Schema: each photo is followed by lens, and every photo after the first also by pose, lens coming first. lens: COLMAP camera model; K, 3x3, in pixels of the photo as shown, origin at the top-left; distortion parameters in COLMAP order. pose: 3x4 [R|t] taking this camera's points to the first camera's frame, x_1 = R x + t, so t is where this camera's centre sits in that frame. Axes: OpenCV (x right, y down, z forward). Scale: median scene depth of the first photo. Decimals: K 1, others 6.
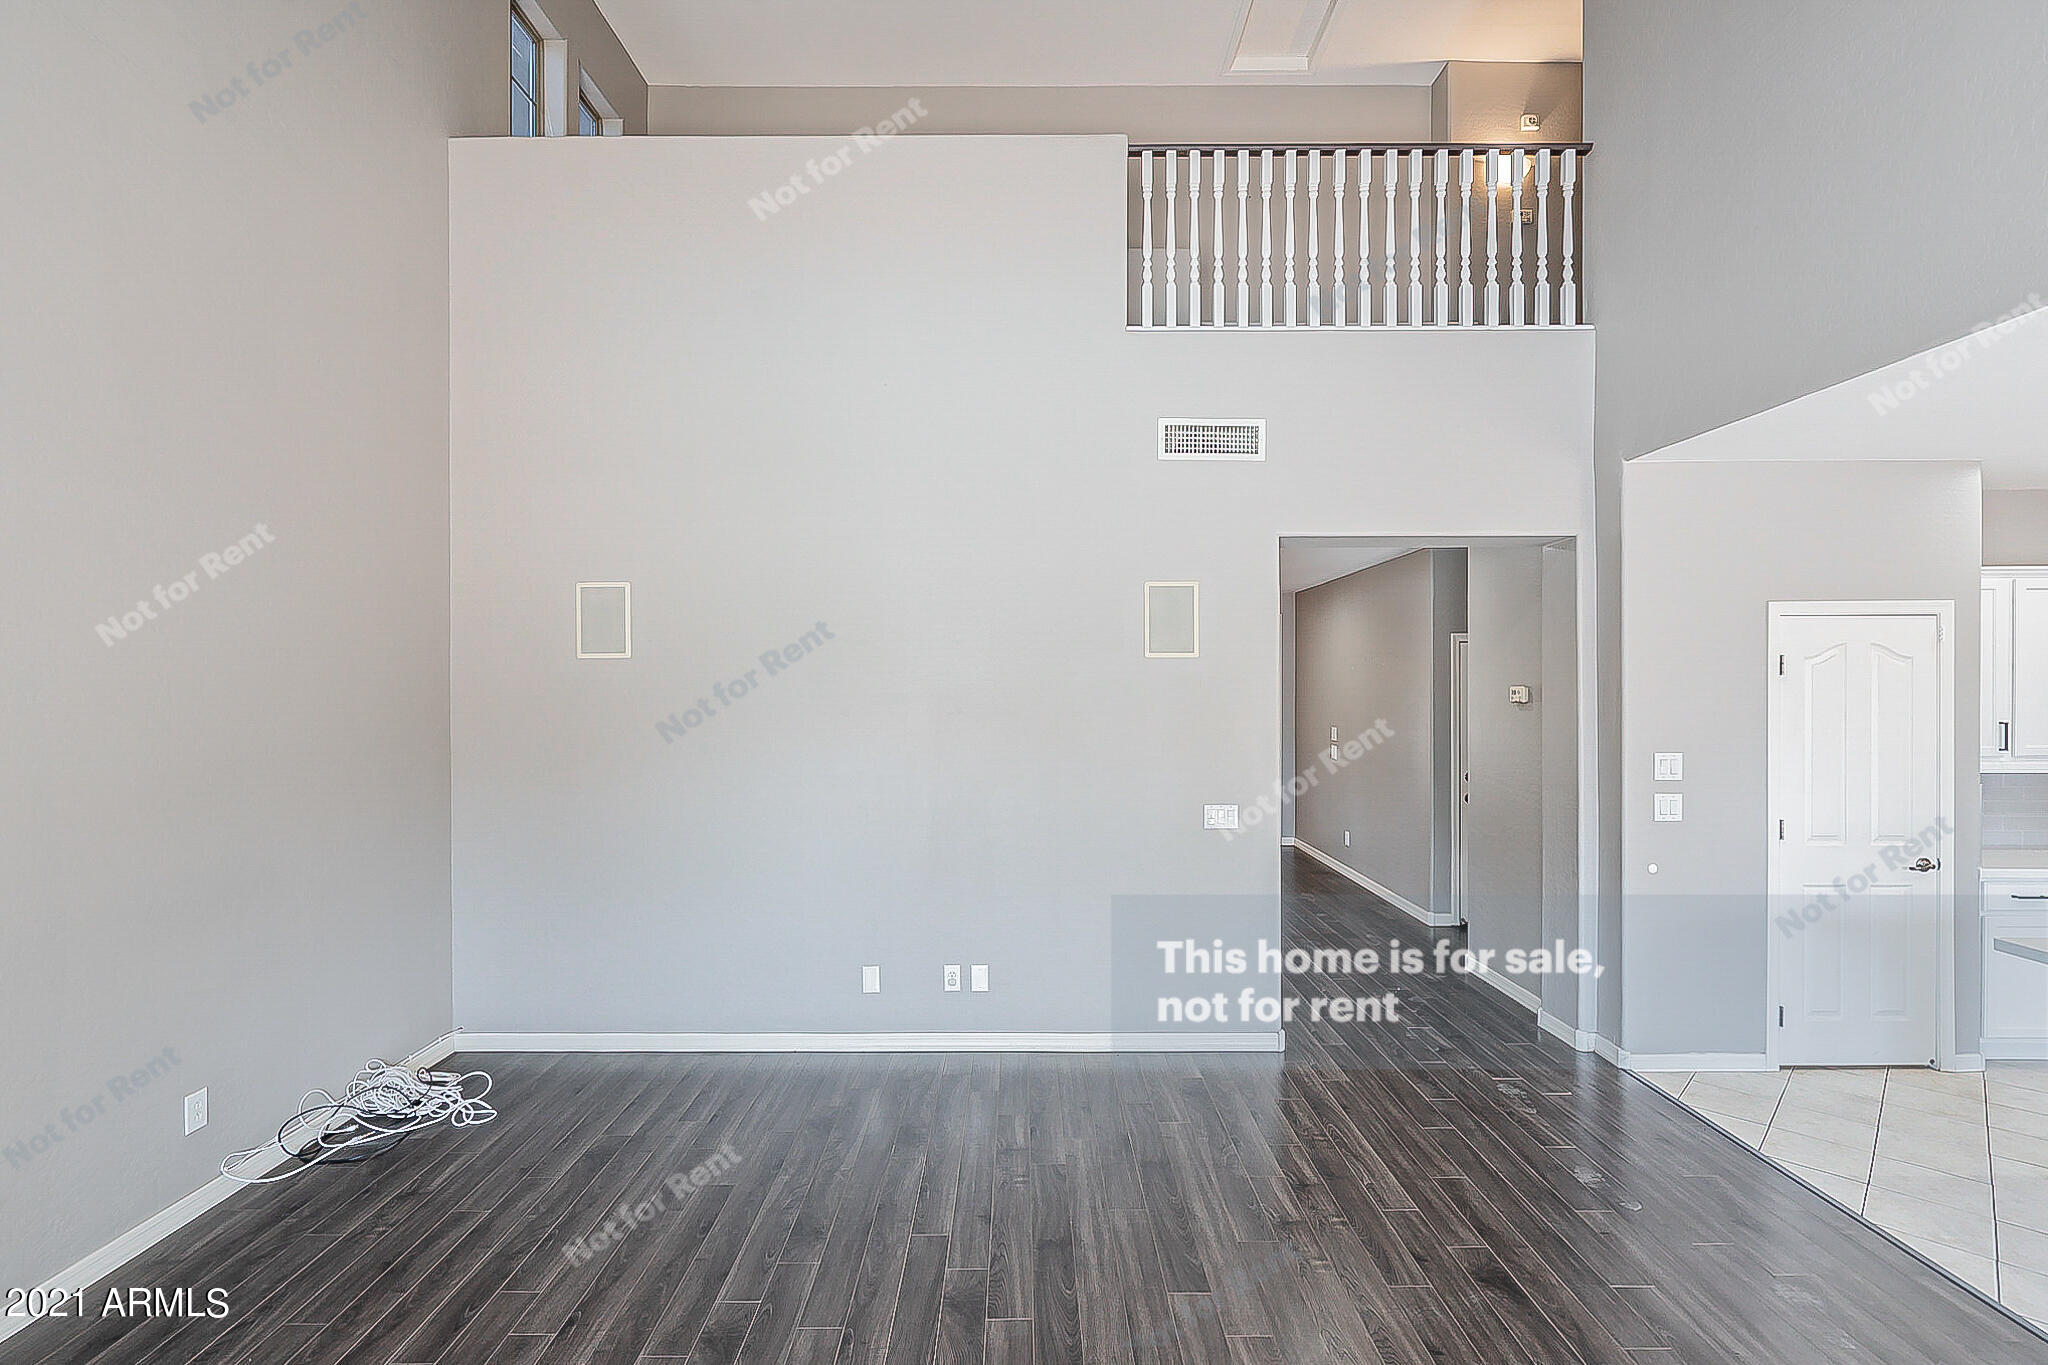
lens RADIAL K [[950.2, 0, 1022.7], [0, 950.2, 676.5], [0, 0, 1]] dist [-0.004888, 0.003498]
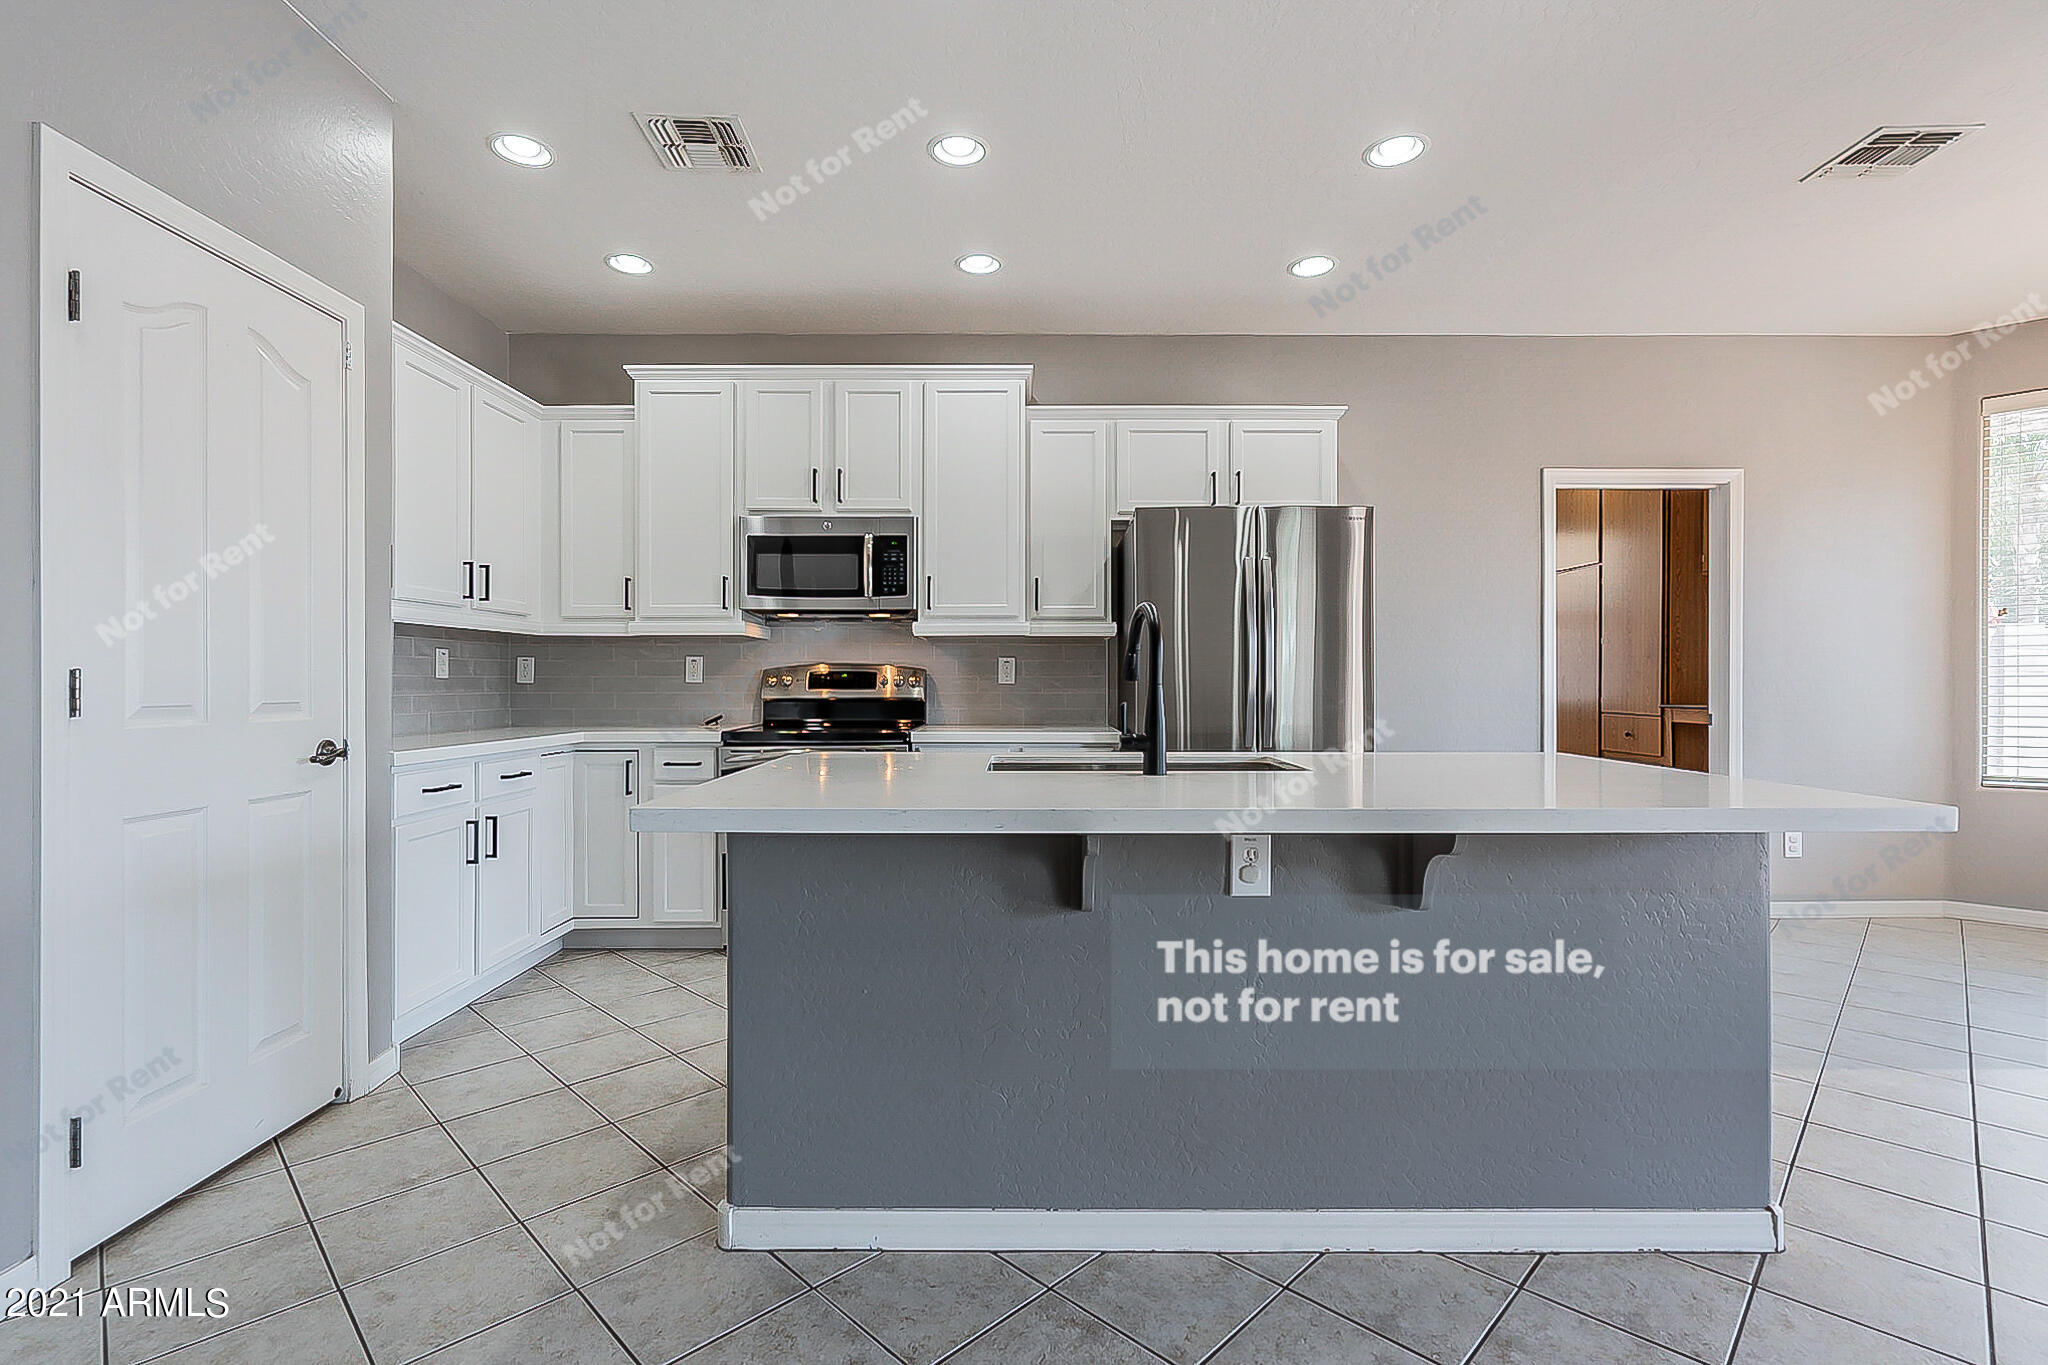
lens RADIAL K [[950.2, 0, 1021.8], [0, 950.2, 685.9], [0, 0, 1]] dist [-0.004888, 0.003498]
pose [[0.004335, -0.001468, 0.999990, 0.384097], [0.002813, 0.999995, 0.001456, 0.158953], [-0.999987, 0.002807, 0.004339, 0.581198]]
